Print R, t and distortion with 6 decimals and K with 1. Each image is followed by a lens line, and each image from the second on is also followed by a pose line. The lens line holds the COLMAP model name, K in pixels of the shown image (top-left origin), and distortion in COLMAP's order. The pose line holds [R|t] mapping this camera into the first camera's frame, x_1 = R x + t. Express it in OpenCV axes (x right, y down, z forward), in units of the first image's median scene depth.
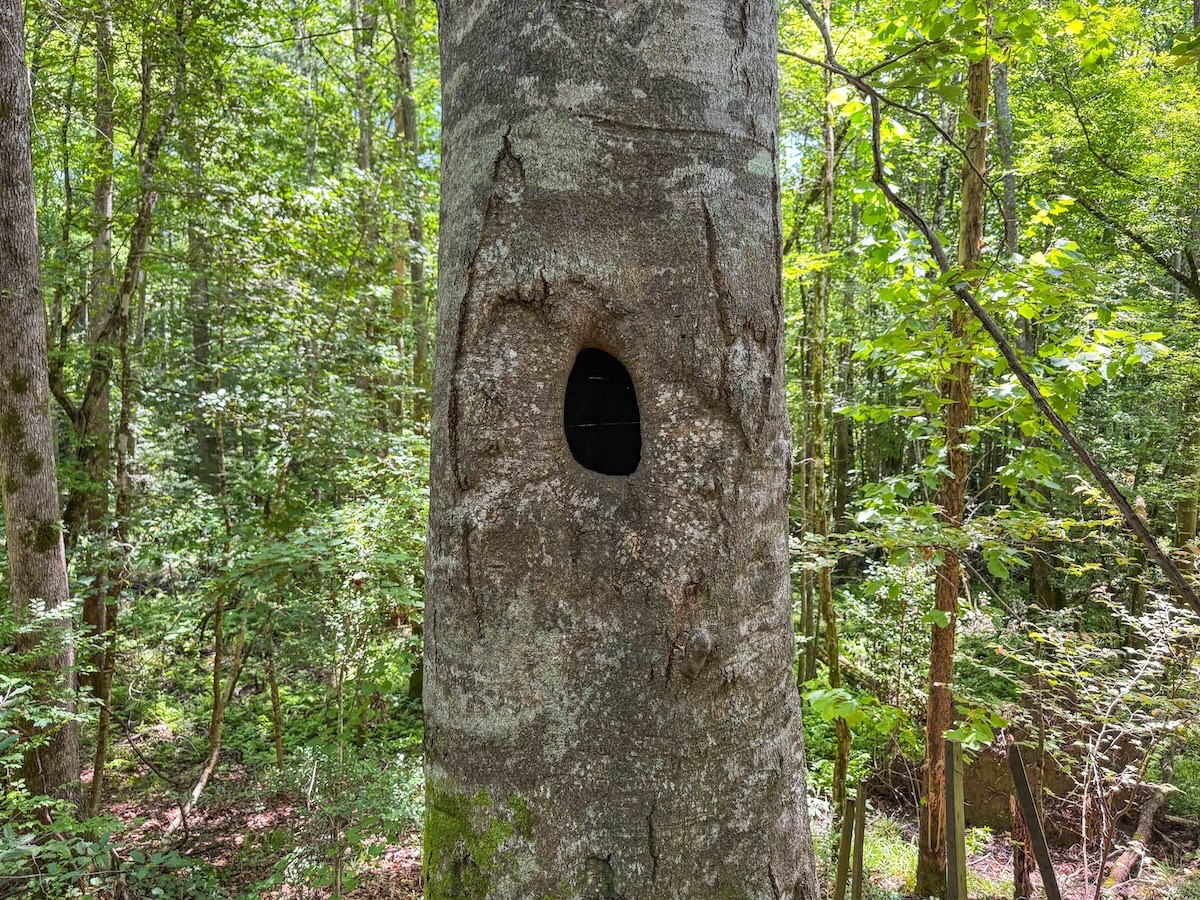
lens RADIAL K [[852.1, 0, 599.0], [0, 852.1, 447.3], [0, 0, 1]] dist [-0.001017, -0.005717]
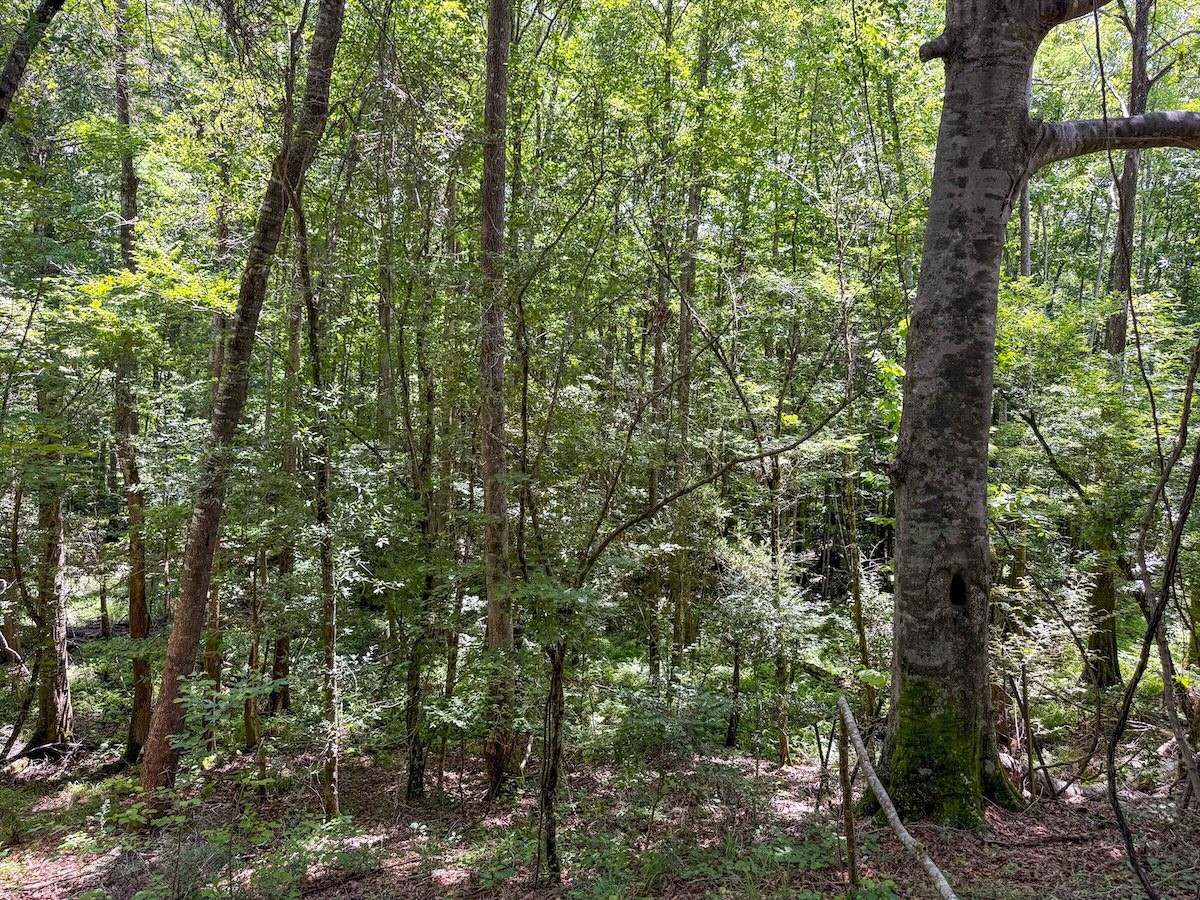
lens RADIAL K [[852.1, 0, 601.2], [0, 852.1, 452.5], [0, 0, 1]] dist [-0.001017, -0.005717]
pose [[0.984735, -0.001534, 0.174051, -2.619370], [0.003078, 0.999958, -0.008601, -0.739176], [-0.174031, 0.009006, 0.984699, -3.071934]]
